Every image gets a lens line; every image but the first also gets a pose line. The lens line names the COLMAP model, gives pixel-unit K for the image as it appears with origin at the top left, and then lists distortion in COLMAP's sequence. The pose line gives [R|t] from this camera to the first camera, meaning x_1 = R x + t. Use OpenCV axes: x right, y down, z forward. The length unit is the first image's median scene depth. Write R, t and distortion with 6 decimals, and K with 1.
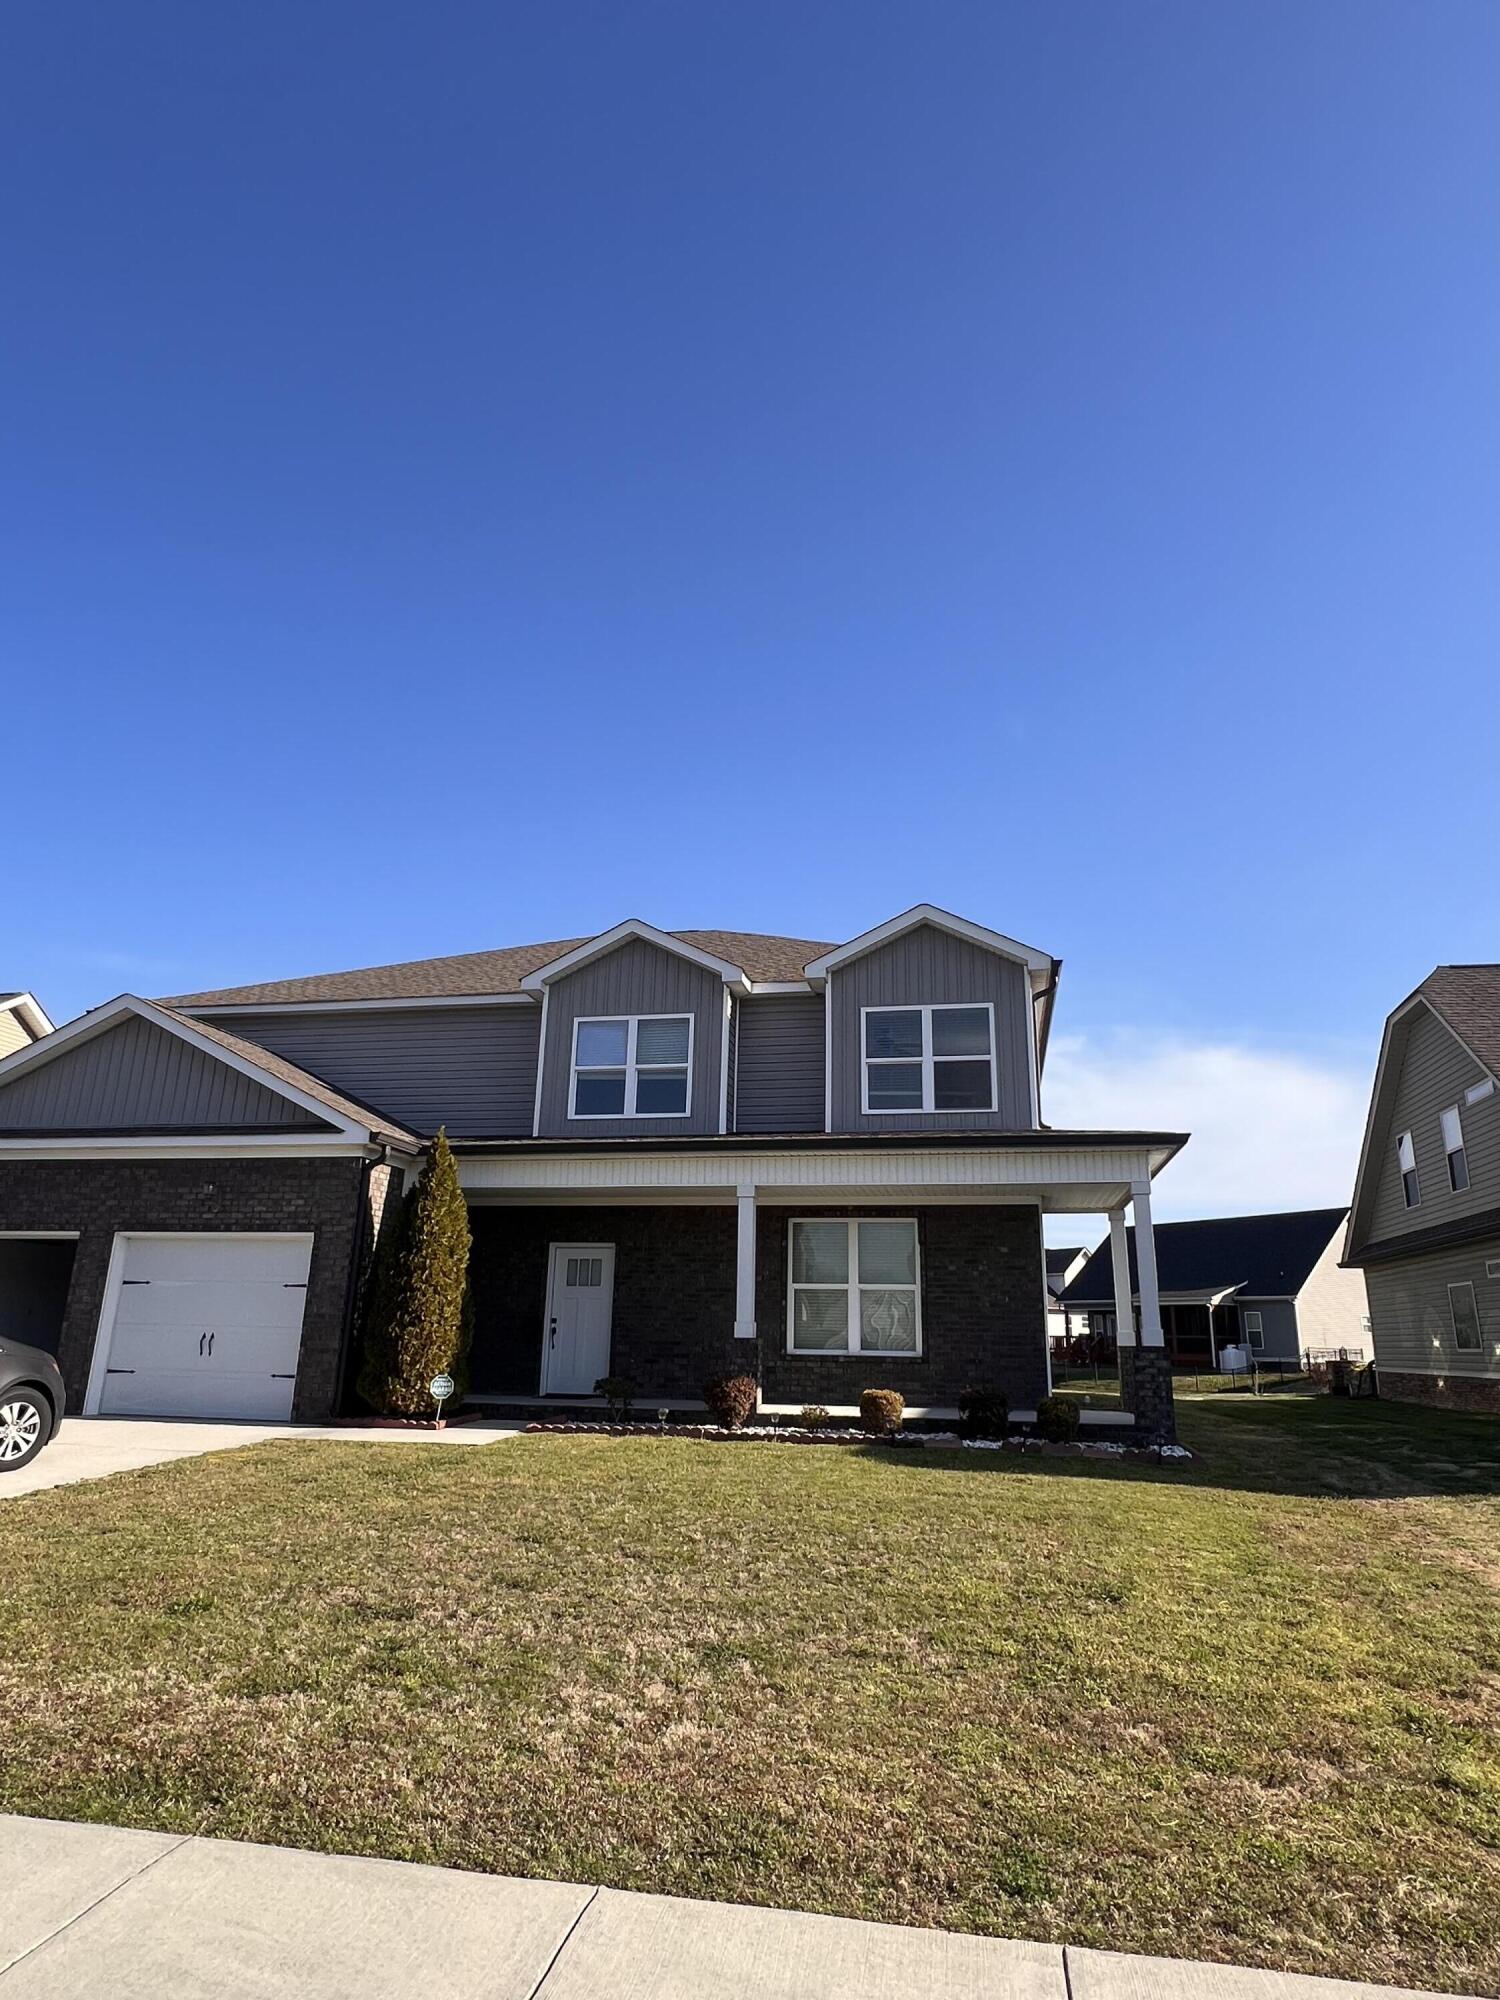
lens RADIAL K [[1154.7, 0, 754.2], [0, 1154.7, 1000.0], [0, 0, 1]] dist [-0.002535, -0.000582]
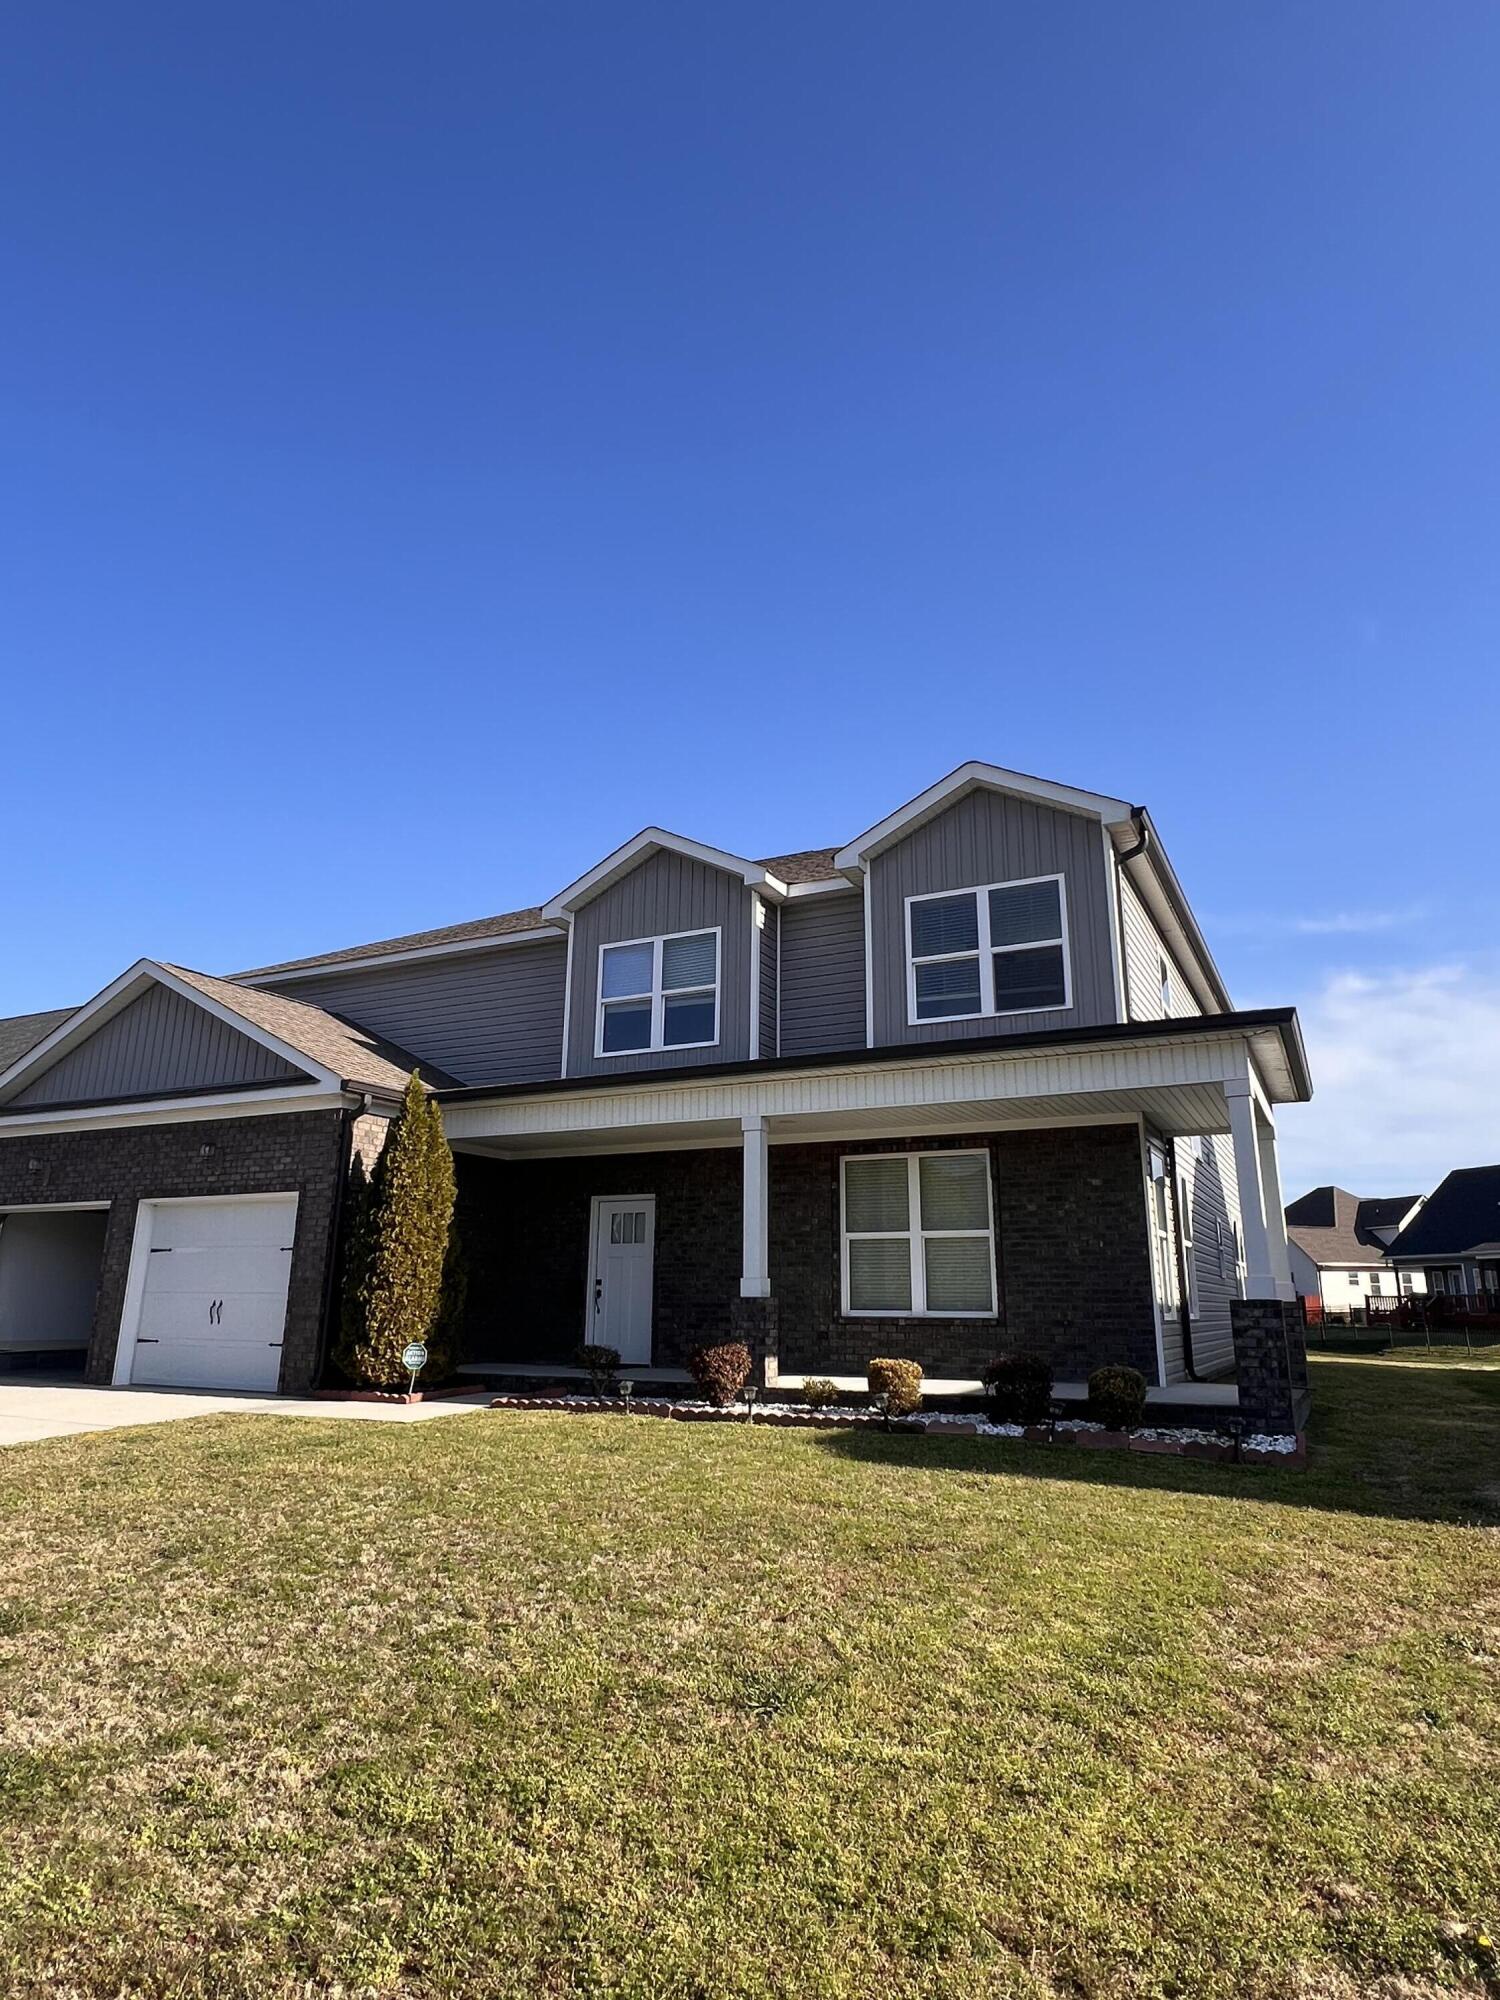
lens RADIAL K [[1154.7, 0, 747.6], [0, 1154.7, 999.3], [0, 0, 1]] dist [-0.002535, -0.000582]
pose [[0.963543, -0.080567, -0.255135, 0.200563], [0.086832, 0.996133, 0.013369, 0.061556], [0.253071, -0.035035, 0.966813, 0.184481]]
